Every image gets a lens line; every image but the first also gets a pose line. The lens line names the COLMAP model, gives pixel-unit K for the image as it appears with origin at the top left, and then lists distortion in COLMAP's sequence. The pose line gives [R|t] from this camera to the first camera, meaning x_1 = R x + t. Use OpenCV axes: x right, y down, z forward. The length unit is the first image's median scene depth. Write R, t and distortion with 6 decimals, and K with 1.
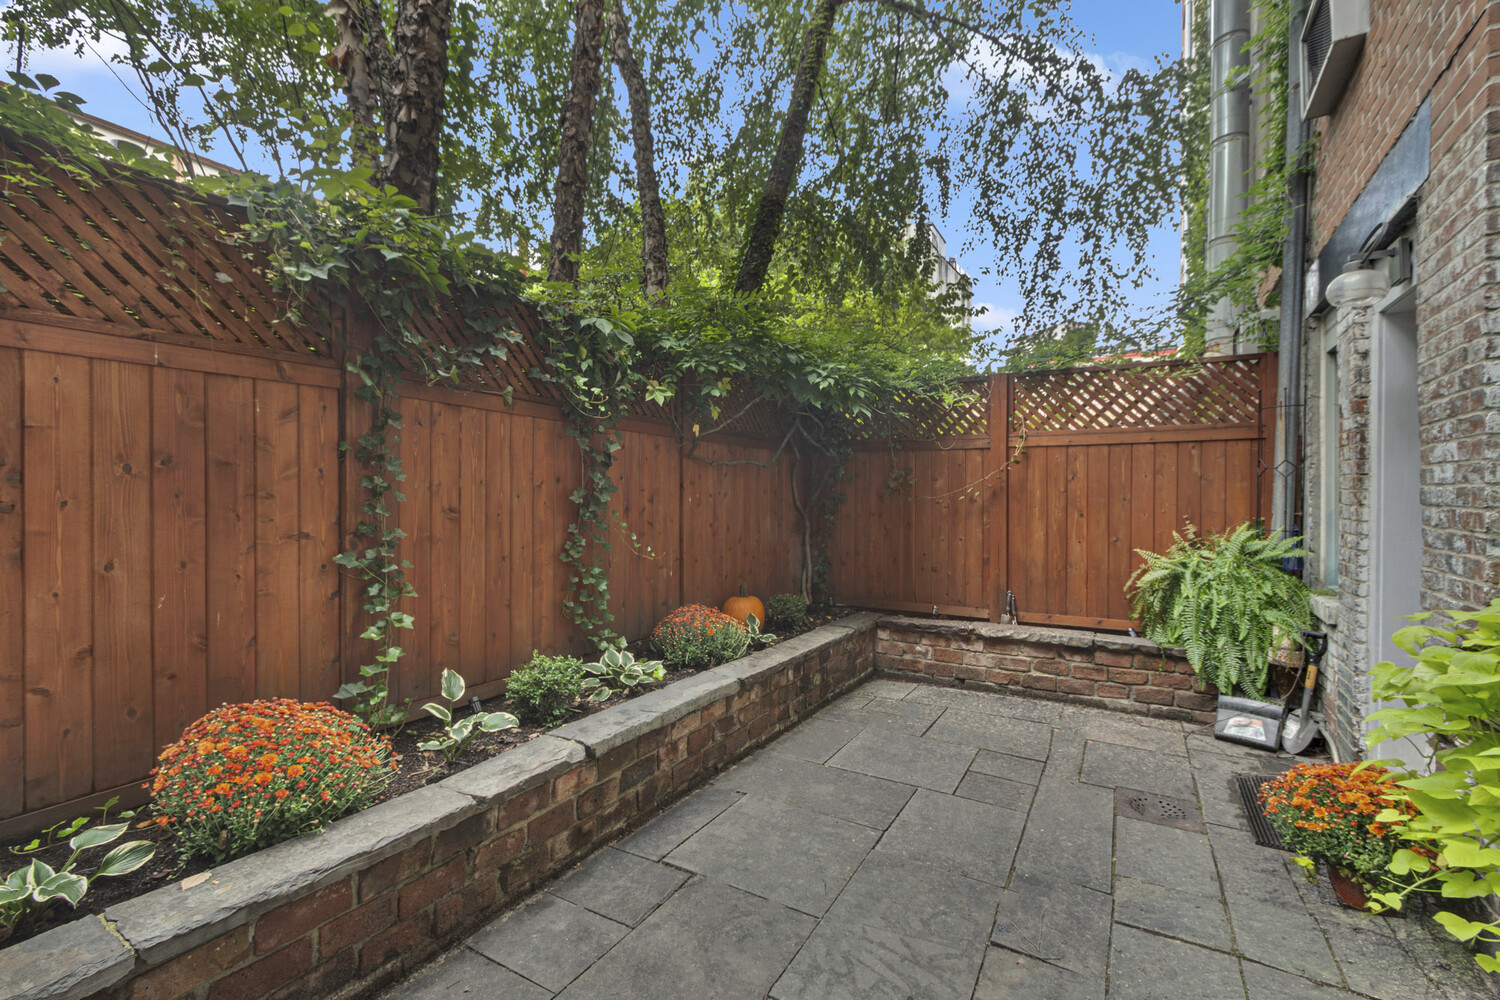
lens RADIAL K [[653.7, 0, 754.2], [0, 653.7, 501.1], [0, 0, 1]] dist [0.003332, 0.000066]
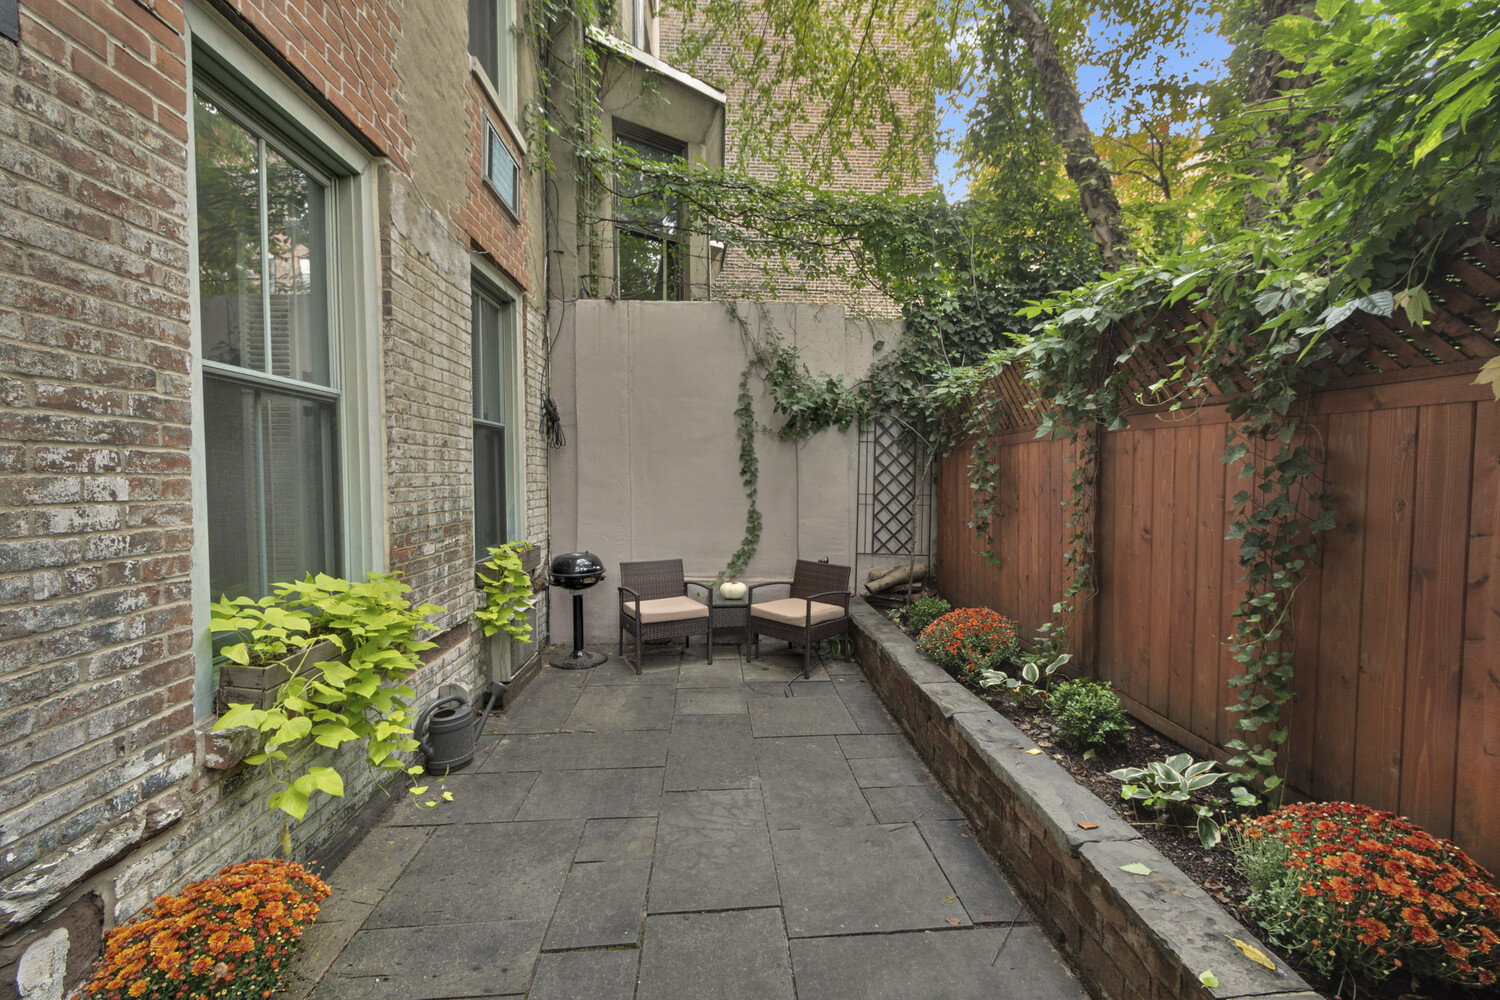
lens RADIAL K [[653.7, 0, 754.2], [0, 653.7, 501.1], [0, 0, 1]] dist [0.003332, 0.000066]
pose [[-0.831995, 0.017743, -0.554499, 0.646103], [-0.007863, 0.999011, 0.043765, -0.075902], [0.554727, 0.040773, -0.831033, 1.552007]]
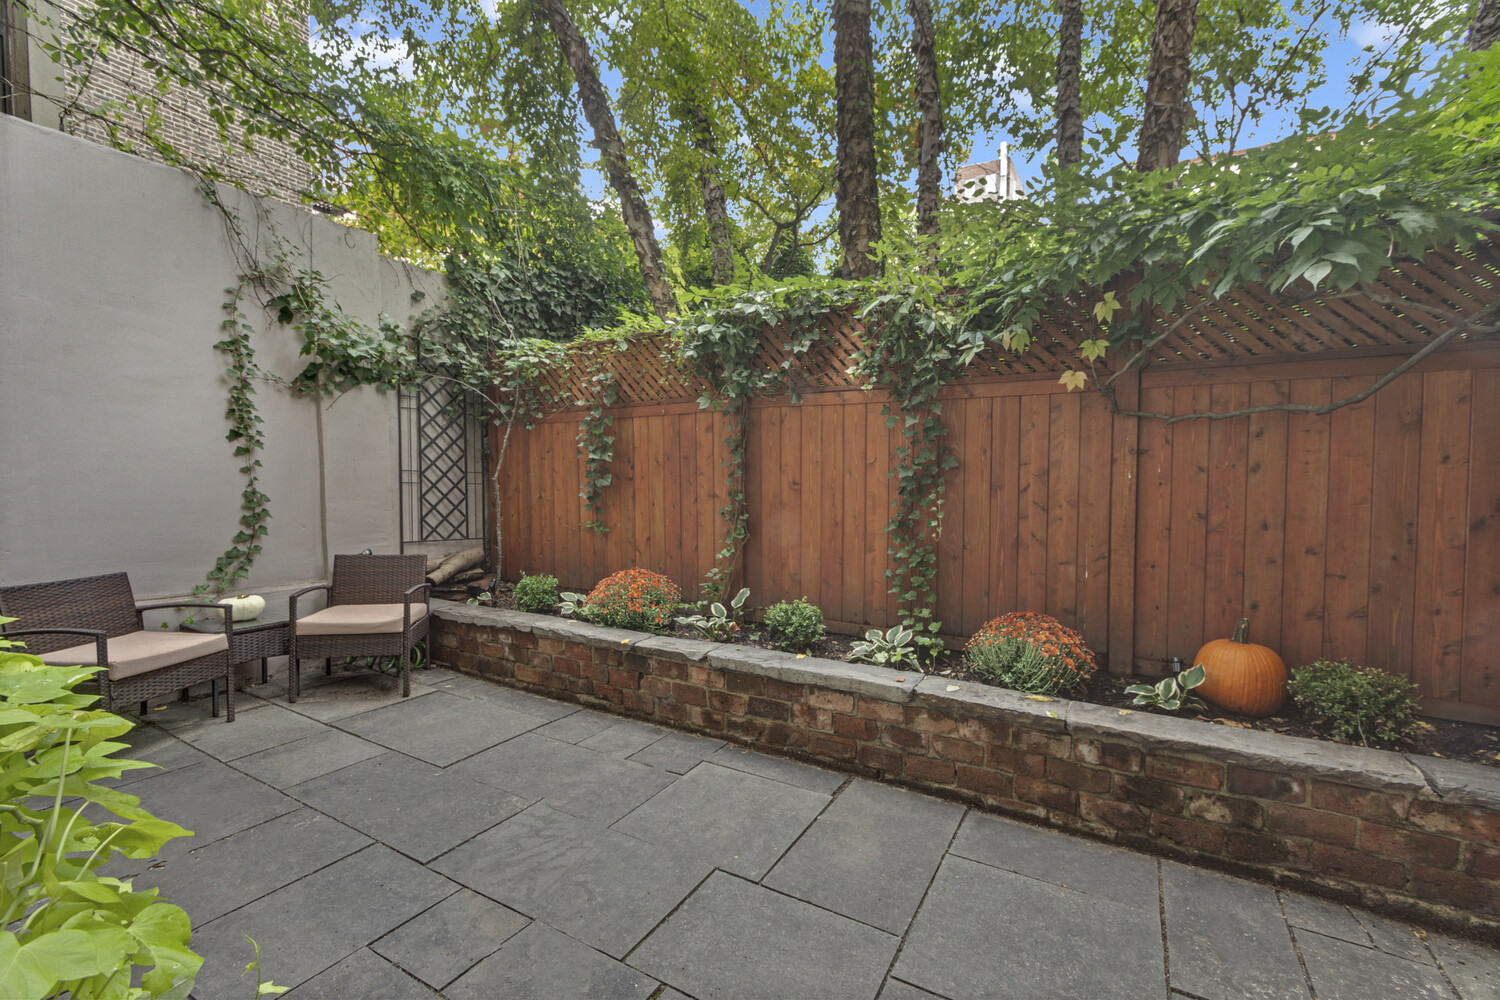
lens RADIAL K [[653.7, 0, 754.2], [0, 653.7, 501.1], [0, 0, 1]] dist [0.003332, 0.000066]
pose [[-0.003117, 0.027644, -0.999613, 0.936391], [-0.009439, 0.999572, 0.027672, 0.014281], [0.999951, 0.009522, -0.002855, 0.940185]]
